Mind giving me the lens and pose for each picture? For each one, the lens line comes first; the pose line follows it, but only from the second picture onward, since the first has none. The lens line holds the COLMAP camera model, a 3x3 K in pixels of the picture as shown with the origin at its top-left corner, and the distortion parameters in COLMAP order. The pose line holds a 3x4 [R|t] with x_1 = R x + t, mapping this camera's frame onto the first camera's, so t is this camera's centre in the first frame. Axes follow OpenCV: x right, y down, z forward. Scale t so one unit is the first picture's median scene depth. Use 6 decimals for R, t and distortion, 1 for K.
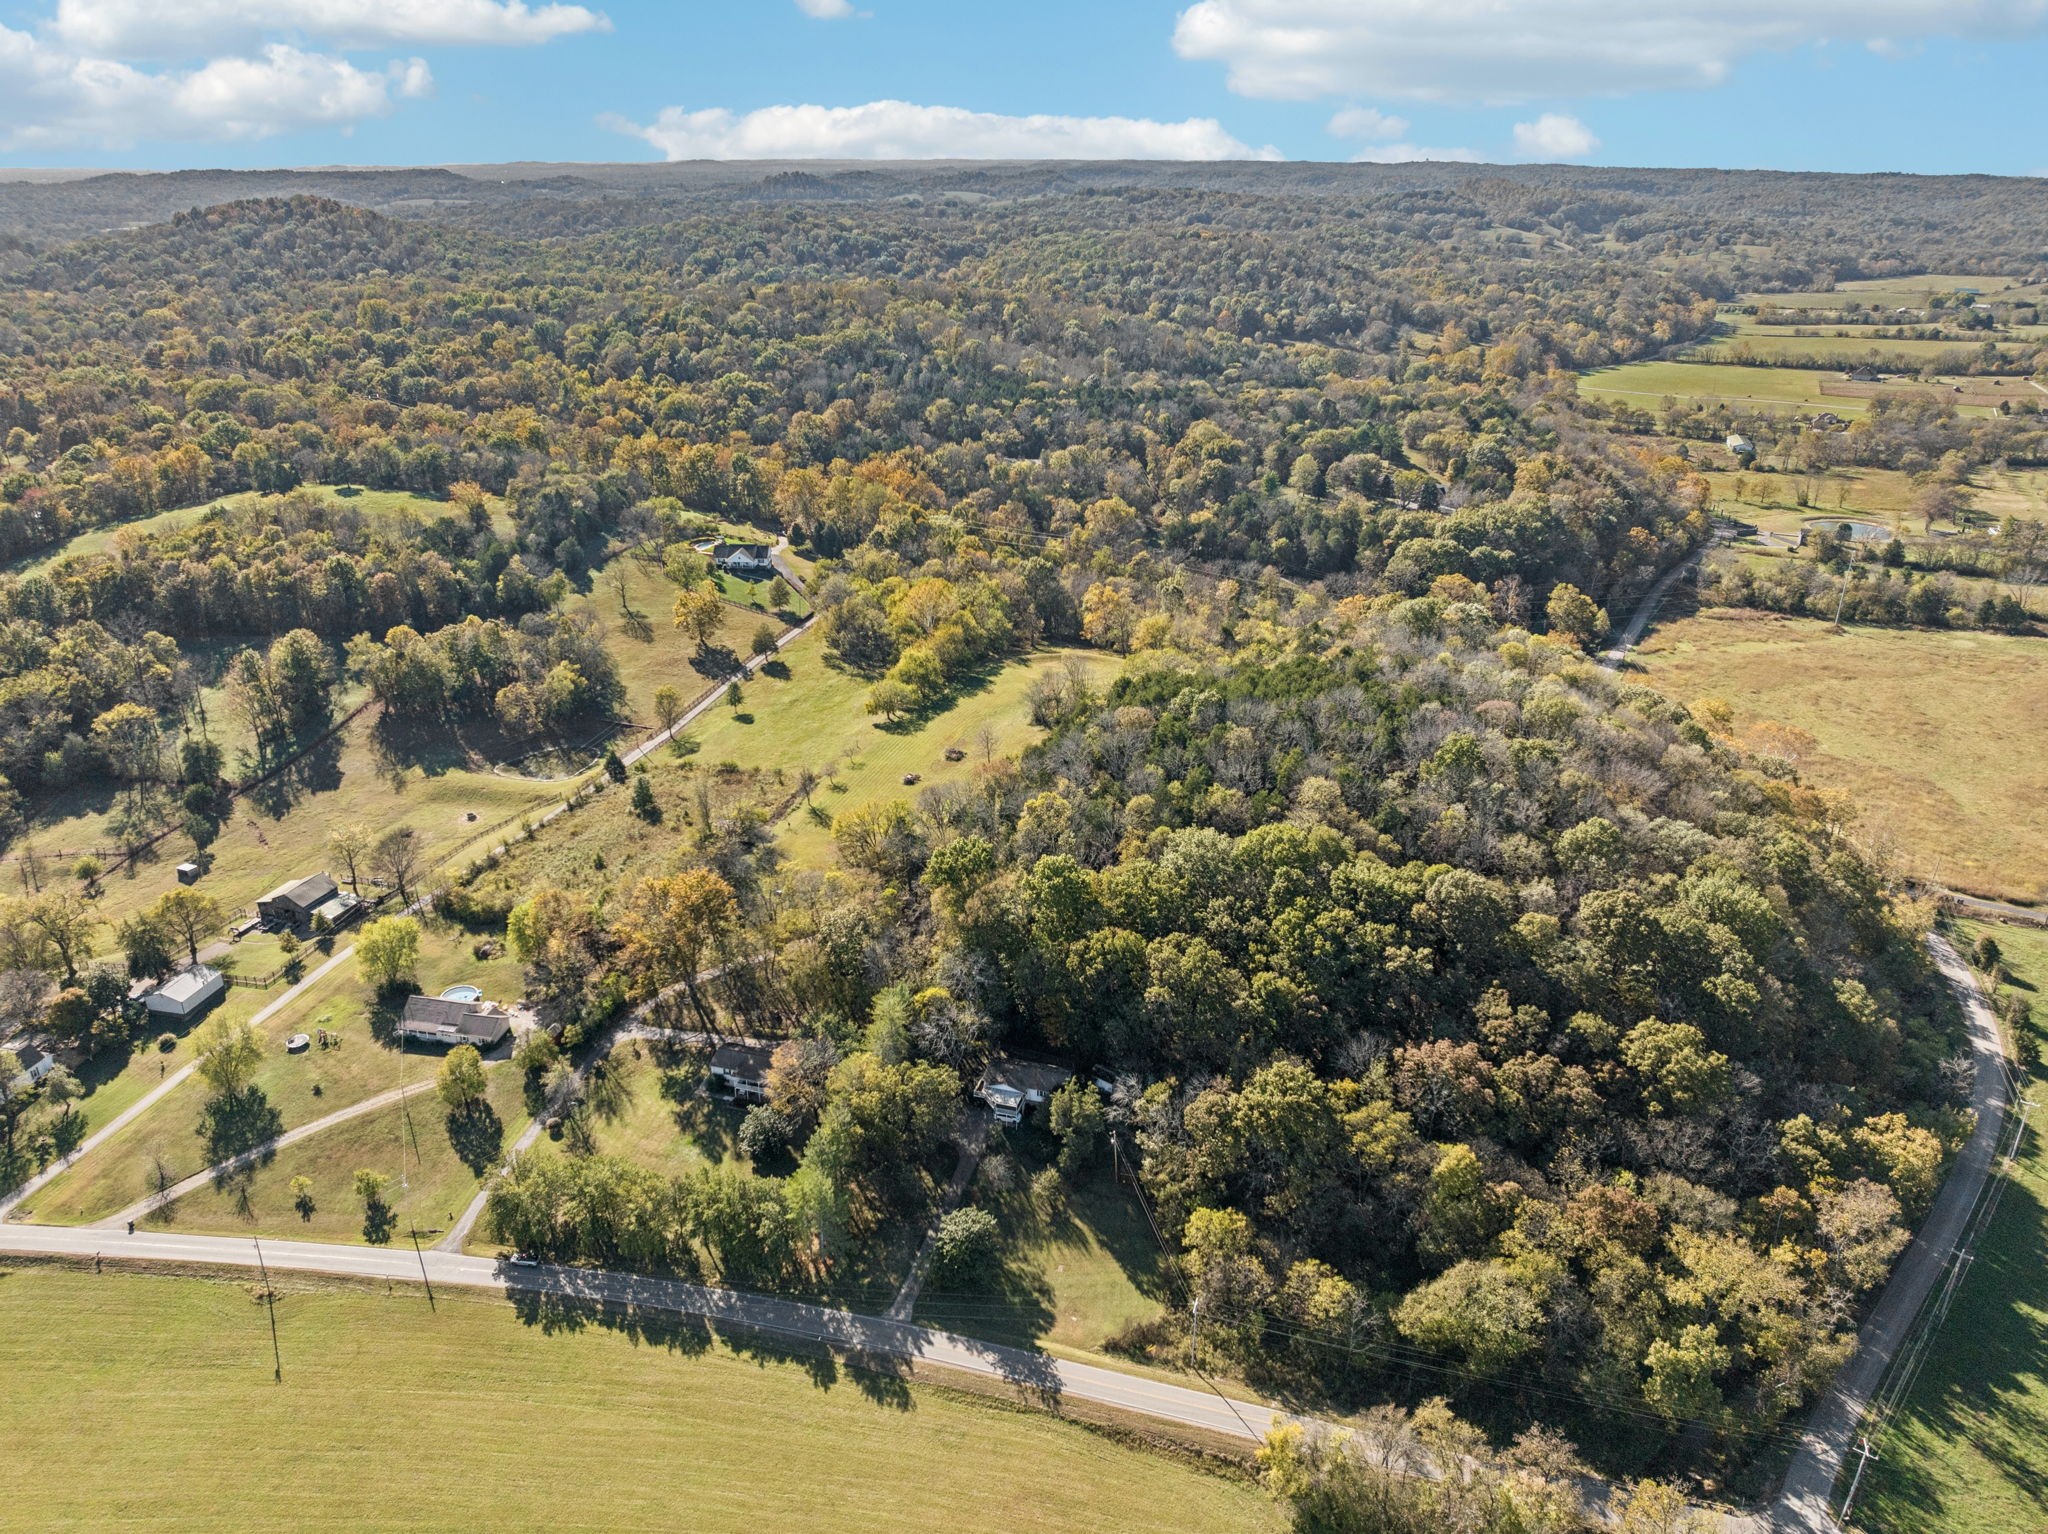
lens RADIAL K [[1508.8, 0, 1022.5], [0, 1508.8, 774.5], [0, 0, 1]] dist [-0.047144, 0.009009]
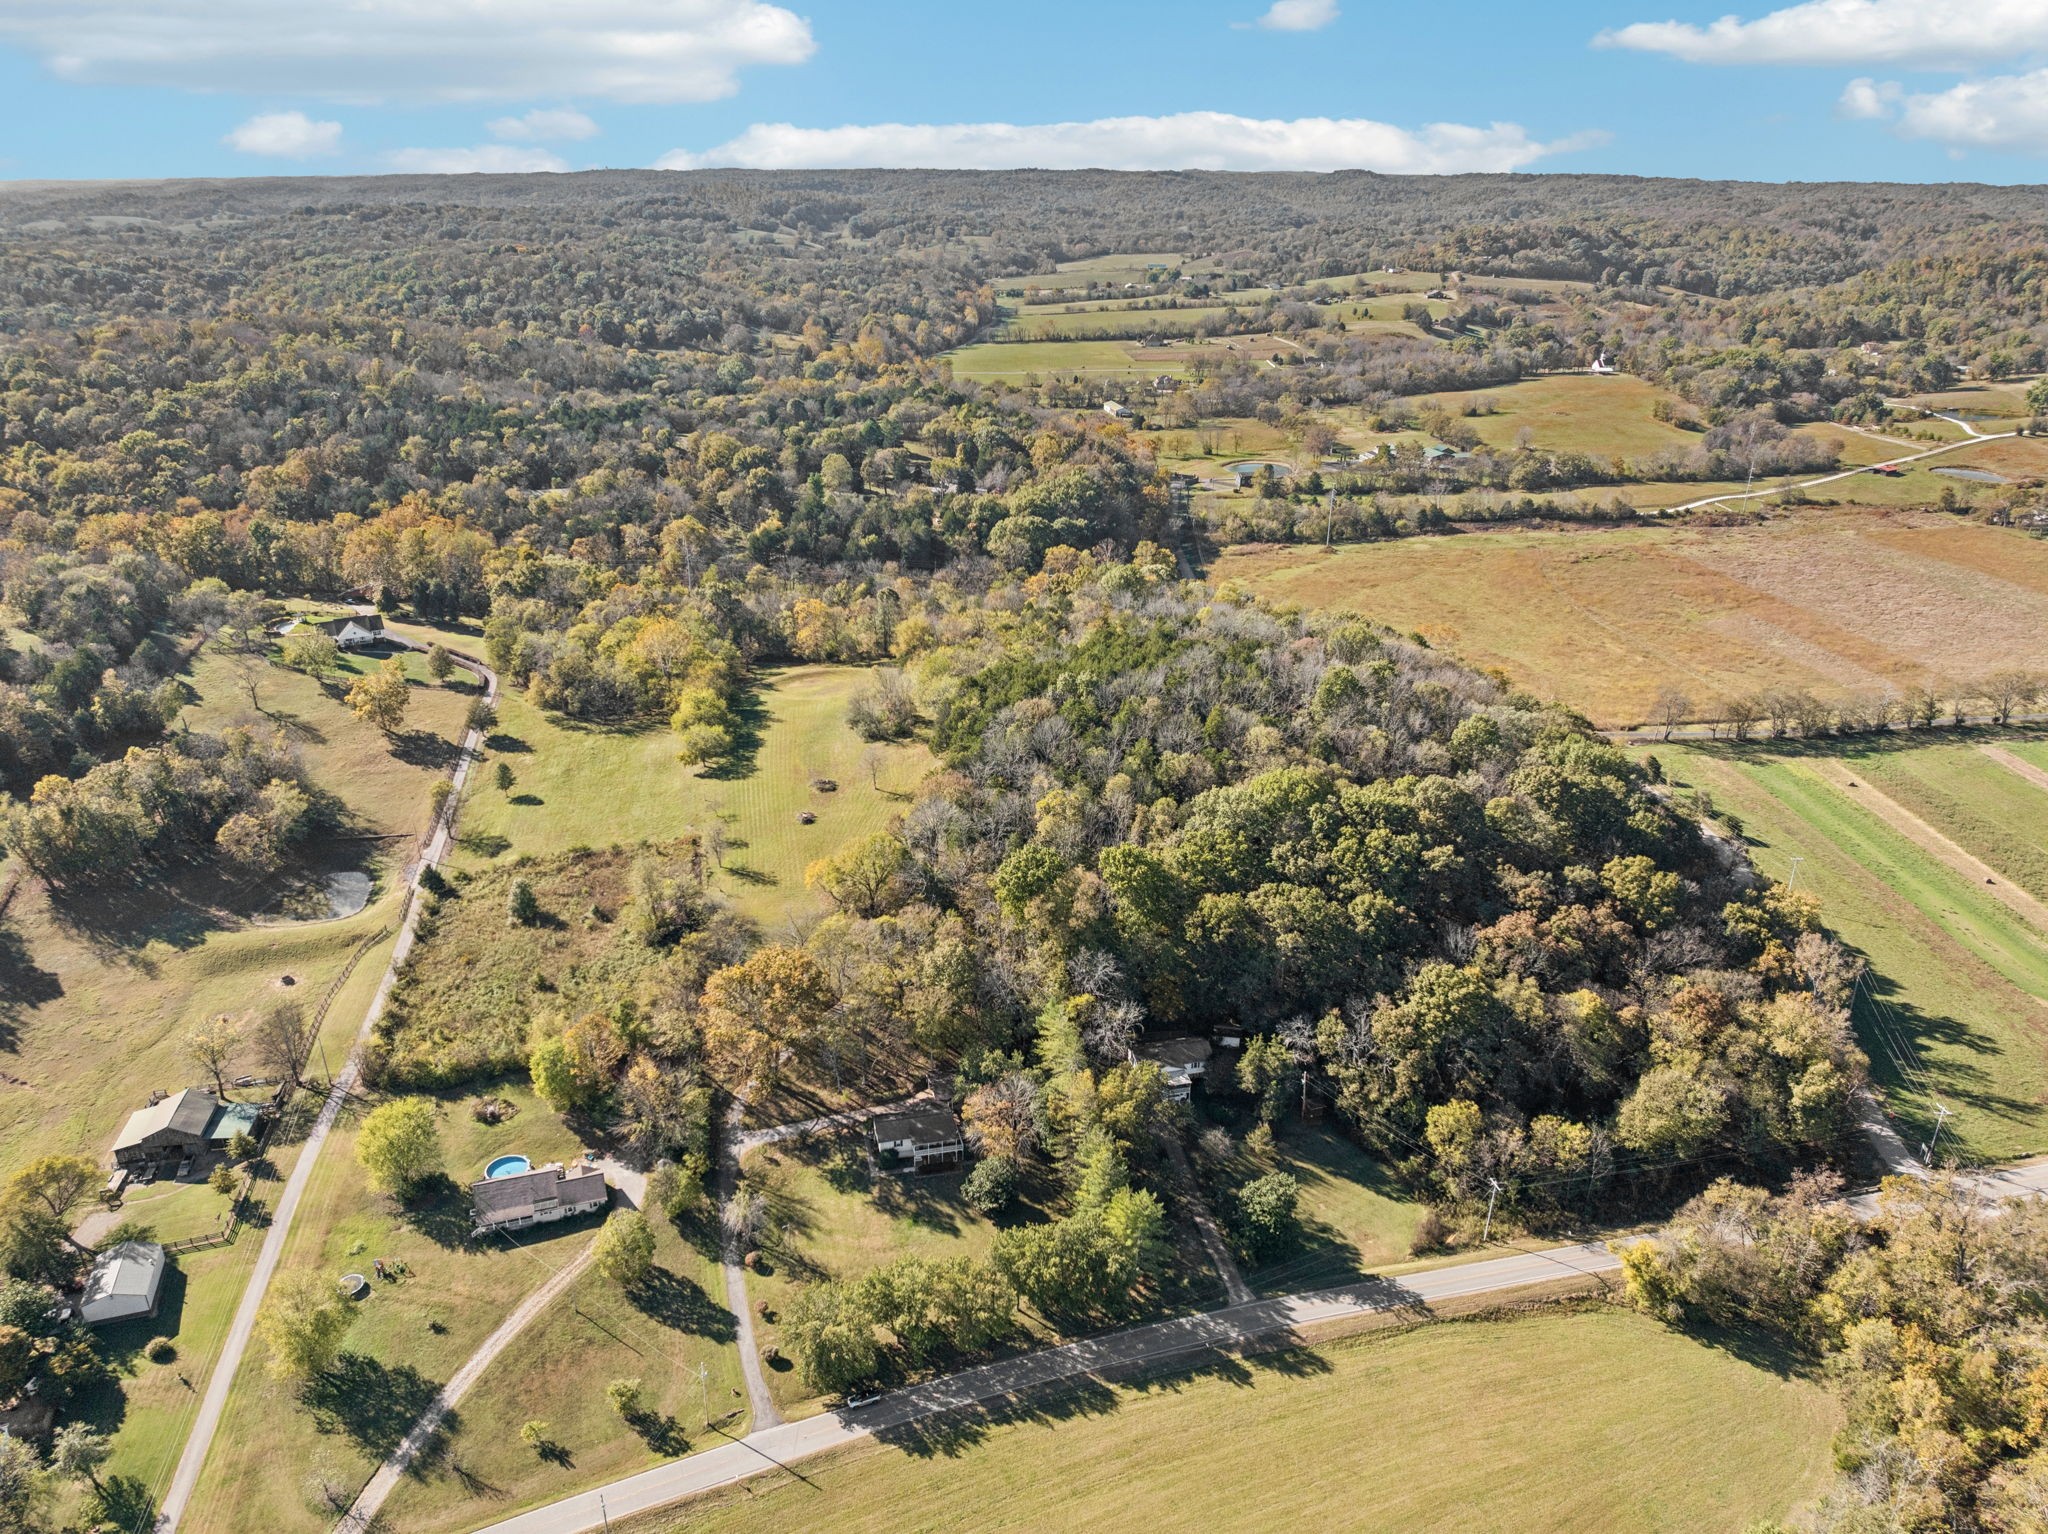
lens RADIAL K [[1488.4, 0, 1024.0], [0, 1488.4, 767.0], [0, 0, 1]] dist [-0.041849, -0.004017]
pose [[0.860703, -0.196318, 0.469733, -0.516020], [0.198140, 0.979087, 0.046137, -0.058856], [-0.468967, 0.053362, 0.881602, 0.136099]]
